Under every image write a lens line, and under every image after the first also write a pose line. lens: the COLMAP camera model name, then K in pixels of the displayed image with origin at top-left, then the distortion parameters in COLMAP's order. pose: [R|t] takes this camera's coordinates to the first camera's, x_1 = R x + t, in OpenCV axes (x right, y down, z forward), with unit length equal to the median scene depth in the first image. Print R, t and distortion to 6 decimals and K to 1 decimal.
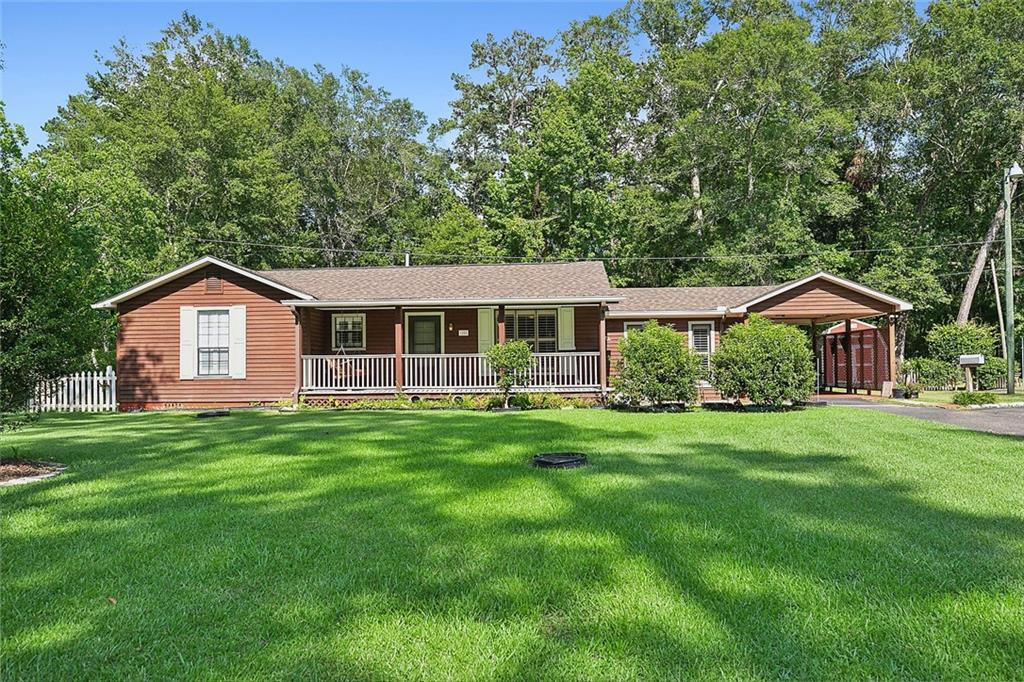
lens RADIAL K [[602.5, 0, 502.8], [0, 602.5, 339.8], [0, 0, 1]] dist [-0.000684, 0.001461]
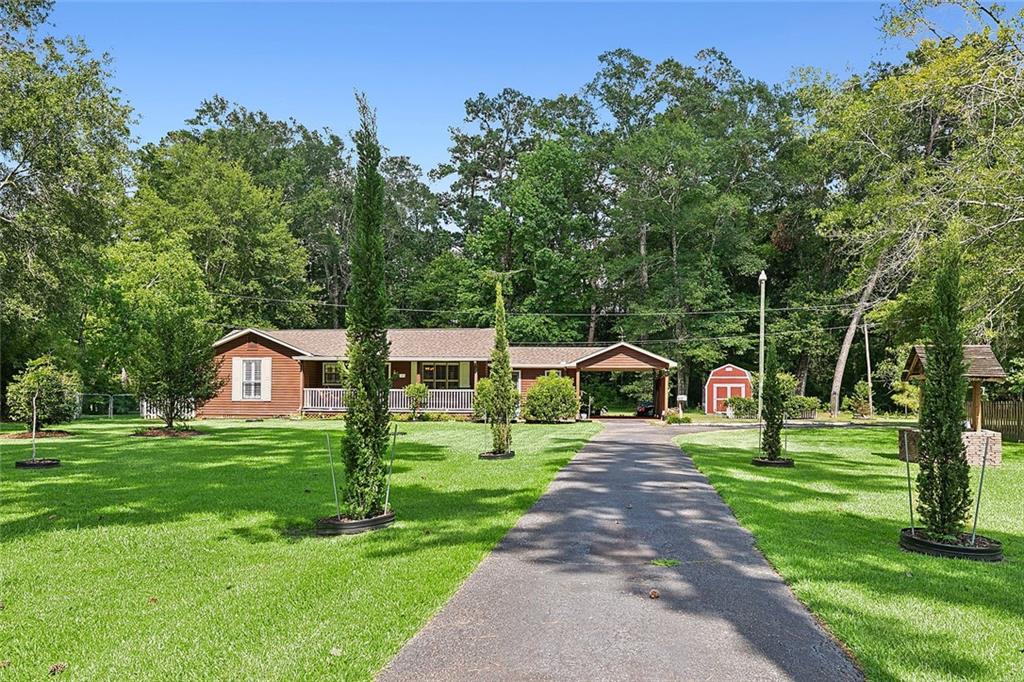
lens RADIAL K [[735.9, 0, 516.3], [0, 735.9, 350.7], [0, 0, 1]] dist [0.003948, 0.000673]
pose [[0.998606, 0.014446, -0.050764, 0.195594], [-0.015241, 0.999767, -0.015299, -0.030700], [0.050531, 0.016051, 0.998593, -0.552399]]
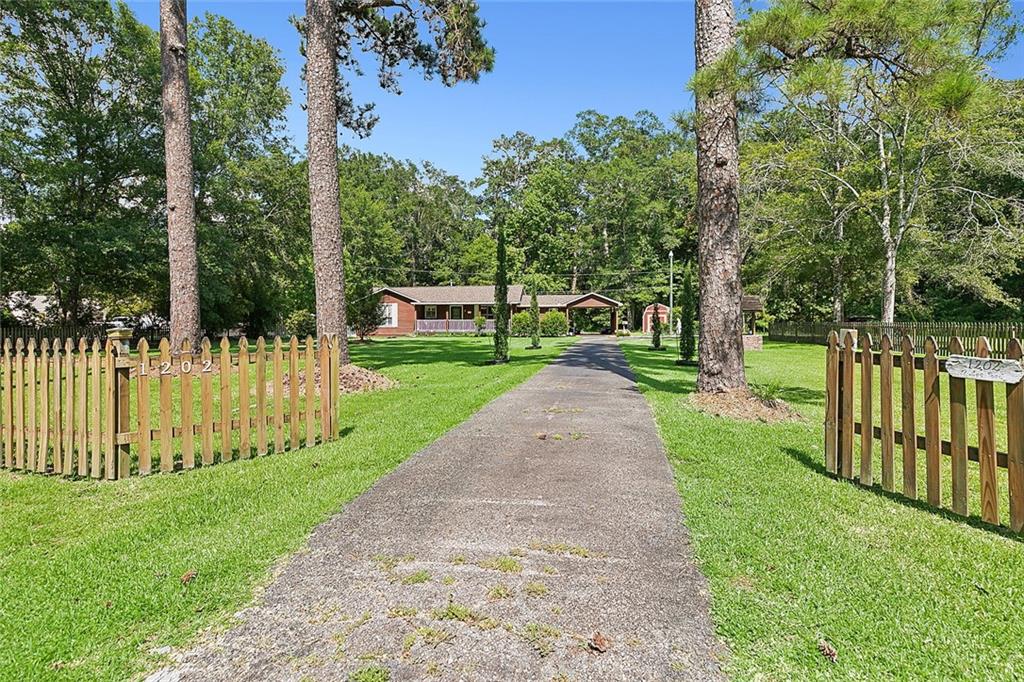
lens RADIAL K [[532.0, 0, 498.3], [0, 532.0, 293.2], [0, 0, 1]] dist [-0.002352, -0.000068]
pose [[0.996040, 0.001286, -0.088901, 0.174166], [-0.002603, 0.999888, -0.014705, -0.038613], [0.088872, 0.014878, 0.995932, -0.894581]]
